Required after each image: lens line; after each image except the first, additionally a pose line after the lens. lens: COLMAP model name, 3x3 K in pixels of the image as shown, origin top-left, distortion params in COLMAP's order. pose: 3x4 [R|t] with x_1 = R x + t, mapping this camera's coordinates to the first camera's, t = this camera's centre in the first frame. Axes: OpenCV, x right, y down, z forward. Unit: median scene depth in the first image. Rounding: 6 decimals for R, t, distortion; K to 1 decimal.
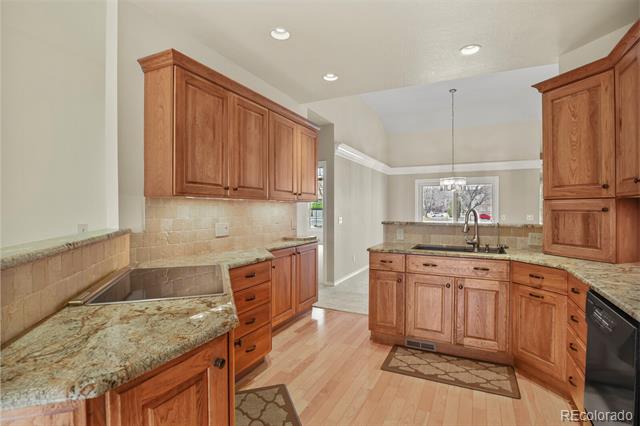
lens RADIAL K [[316.4, 0, 326.2], [0, 316.4, 211.6], [0, 0, 1]] dist [-0.017976, -0.006348]
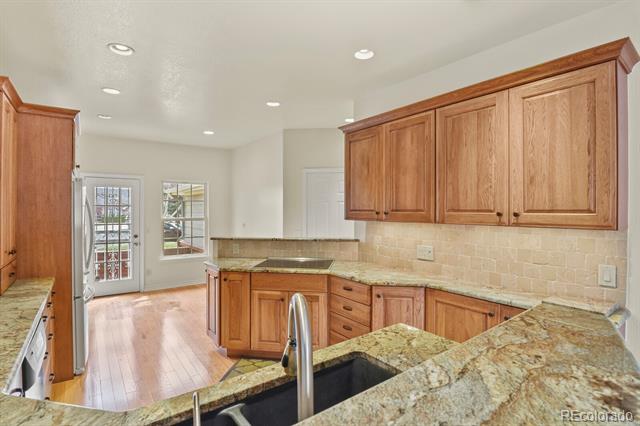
lens RADIAL K [[316.4, 0, 324.4], [0, 316.4, 214.0], [0, 0, 1]] dist [-0.017976, -0.006348]
pose [[-0.456267, 0.008285, -0.889805, 0.773757], [-0.008079, 0.999877, 0.013453, -0.083006], [0.889806, 0.013327, -0.456144, 1.333452]]
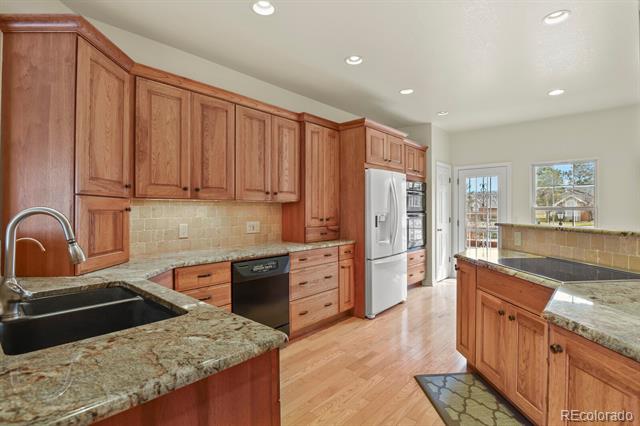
lens RADIAL K [[316.4, 0, 323.8], [0, 316.4, 211.0], [0, 0, 1]] dist [-0.017976, -0.006348]
pose [[-0.961798, -0.000170, 0.273760, 0.006858], [0.002569, 0.999950, 0.009646, -0.008293], [-0.273748, 0.009980, -0.961750, 1.528538]]
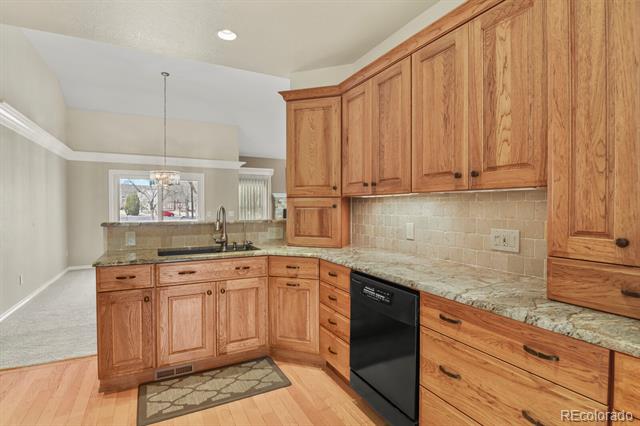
lens RADIAL K [[316.4, 0, 324.9], [0, 316.4, 211.0], [0, 0, 1]] dist [-0.017976, -0.006348]
pose [[0.588614, -0.013252, 0.808306, -0.141819], [0.005476, 0.999908, 0.012406, -0.002973], [-0.808396, -0.002876, 0.588632, 0.231468]]
